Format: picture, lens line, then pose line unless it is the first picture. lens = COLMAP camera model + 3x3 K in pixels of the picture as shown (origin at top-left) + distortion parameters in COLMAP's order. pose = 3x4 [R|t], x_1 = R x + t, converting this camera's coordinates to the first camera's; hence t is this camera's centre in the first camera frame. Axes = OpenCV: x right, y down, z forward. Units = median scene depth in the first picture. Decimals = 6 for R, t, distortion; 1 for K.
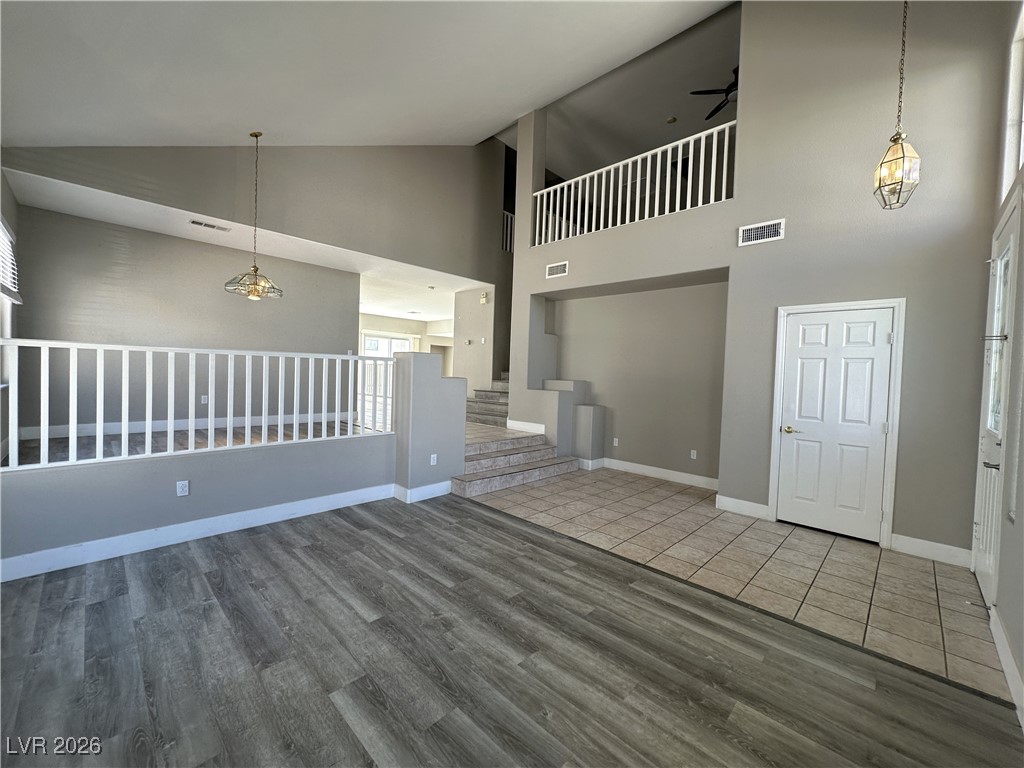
lens RADIAL K [[409.7, 0, 512.5], [0, 409.7, 384.6], [0, 0, 1]] dist [-0.002487, 0.001130]
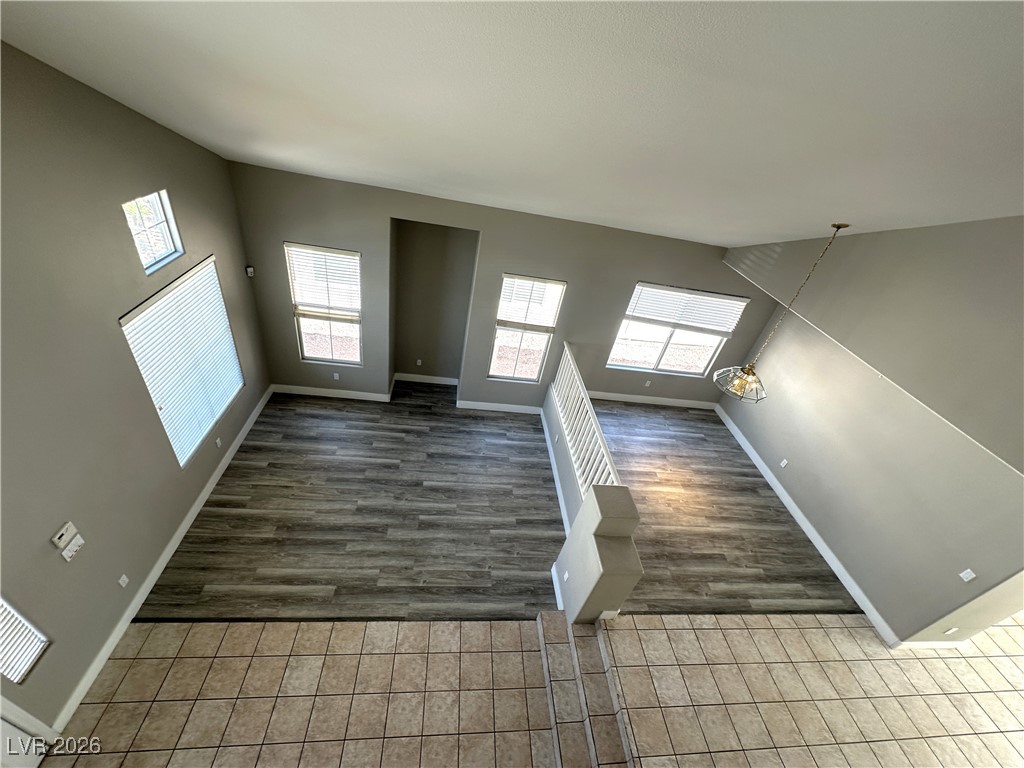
lens RADIAL K [[409.7, 0, 512.2], [0, 409.7, 380.7], [0, 0, 1]] dist [-0.002487, 0.001130]
pose [[-0.635822, 0.316235, -0.704079, 0.702404], [-0.225480, 0.796316, 0.561283, -1.153325], [0.738167, 0.515632, -0.435011, 1.754992]]
